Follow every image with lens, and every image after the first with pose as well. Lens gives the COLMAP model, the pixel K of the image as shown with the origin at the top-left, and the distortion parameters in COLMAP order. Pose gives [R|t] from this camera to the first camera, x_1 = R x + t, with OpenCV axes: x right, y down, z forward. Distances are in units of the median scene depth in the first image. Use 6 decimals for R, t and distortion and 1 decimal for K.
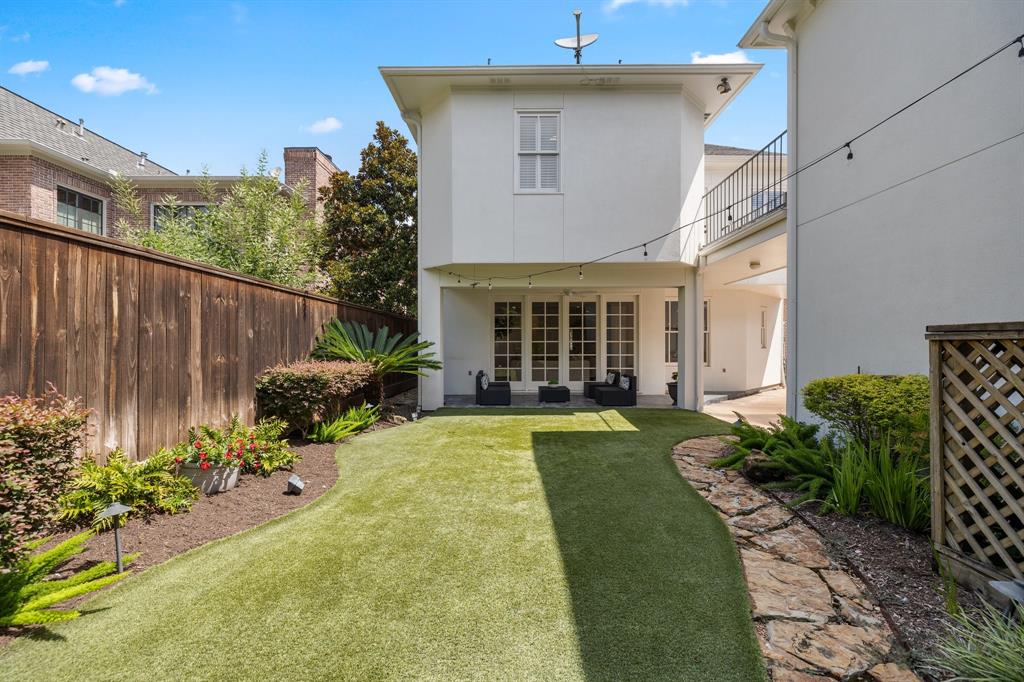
lens RADIAL K [[440.0, 0, 511.6], [0, 440.0, 340.4], [0, 0, 1]] dist [-0.008096, -0.000789]
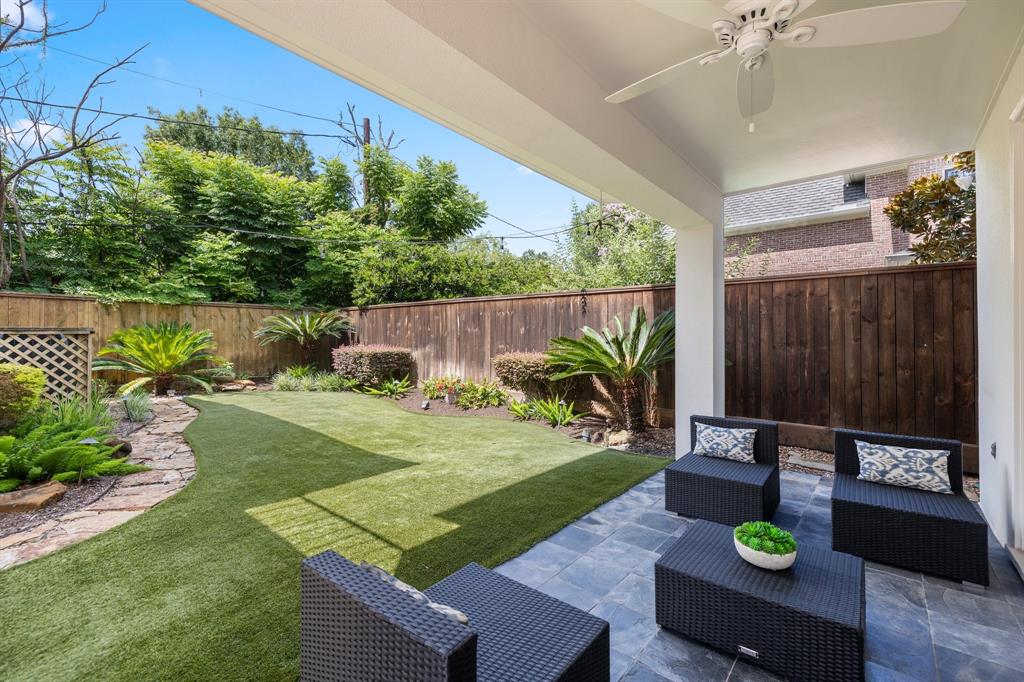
lens RADIAL K [[440.0, 0, 512.5], [0, 440.0, 336.0], [0, 0, 1]] dist [-0.008096, -0.000789]
pose [[-0.642532, -0.001544, -0.766258, 0.767625], [0.002724, 0.999987, -0.004300, 0.012243], [0.766254, -0.004850, -0.642519, 2.434384]]
